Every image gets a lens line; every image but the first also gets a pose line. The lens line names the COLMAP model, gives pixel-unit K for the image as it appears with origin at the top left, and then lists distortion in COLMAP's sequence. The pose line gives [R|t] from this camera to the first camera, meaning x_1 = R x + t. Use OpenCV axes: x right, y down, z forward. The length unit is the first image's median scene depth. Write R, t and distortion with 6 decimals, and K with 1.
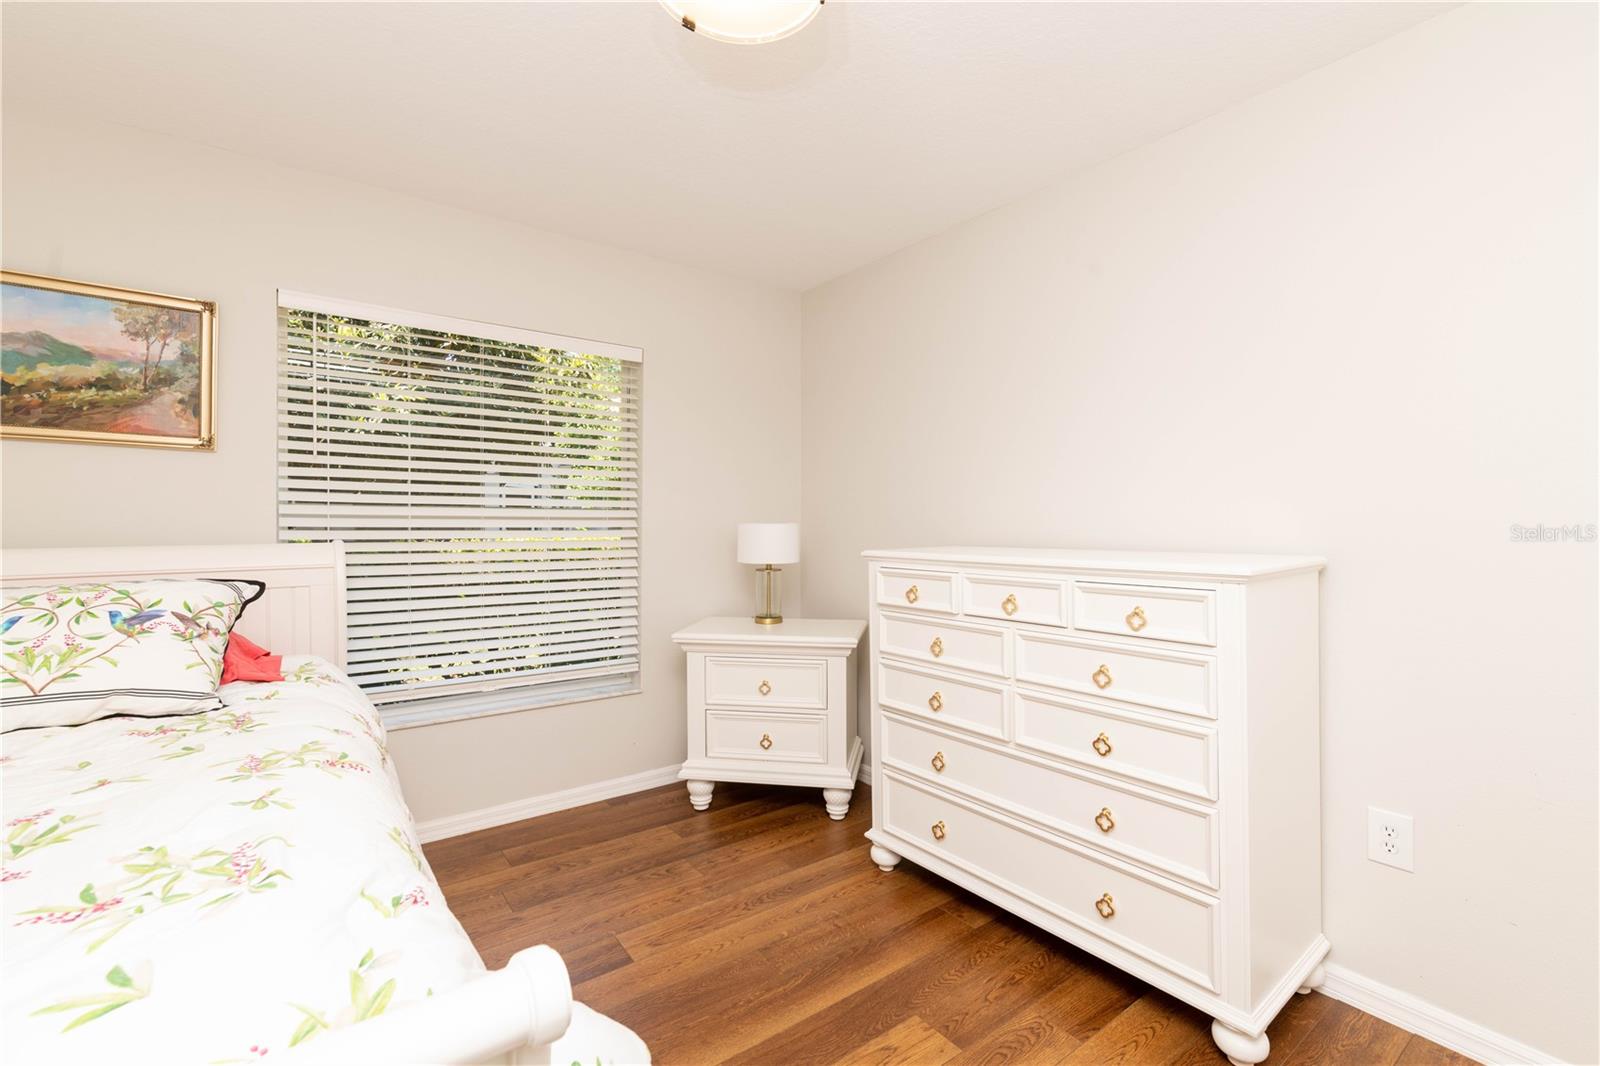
lens RADIAL K [[683.5, 0, 793.7], [0, 683.5, 531.1], [0, 0, 1]] dist [0.006185, -0.001079]
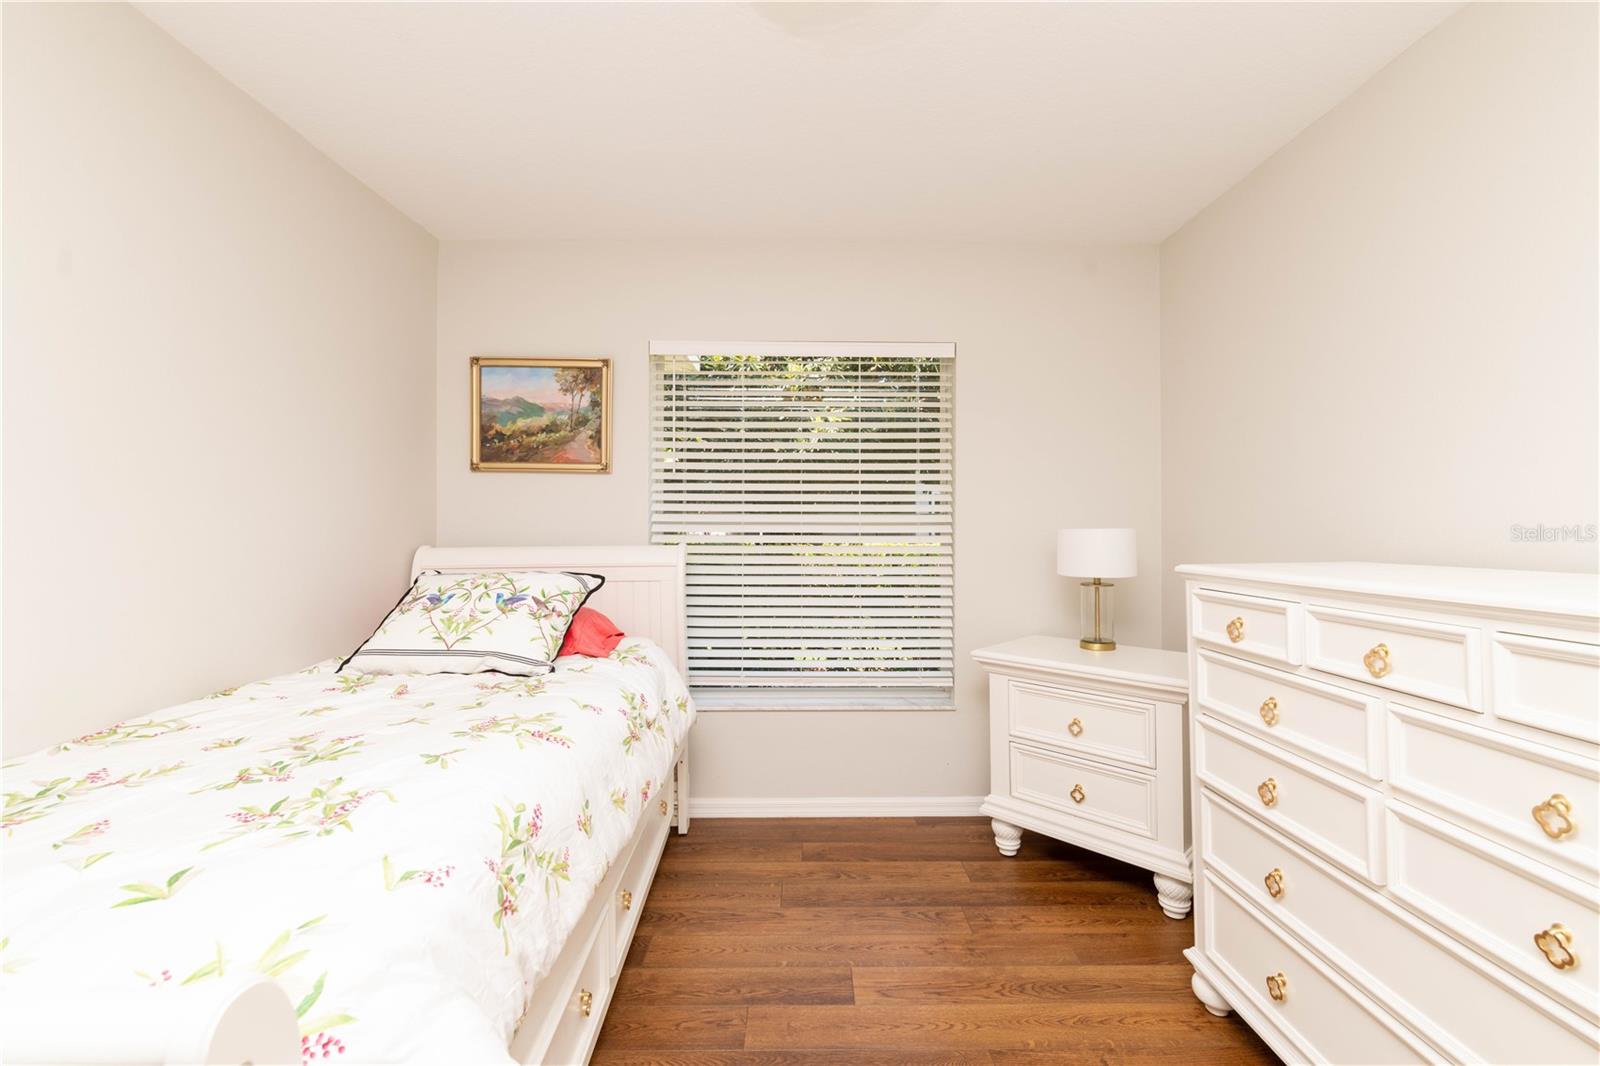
lens RADIAL K [[683.5, 0, 797.6], [0, 683.5, 523.6], [0, 0, 1]] dist [0.006185, -0.001079]
pose [[0.819430, -0.005308, -0.573155, 0.193333], [-0.005038, 0.999852, -0.016462, -0.002445], [0.573158, 0.016377, 0.819281, 0.154723]]
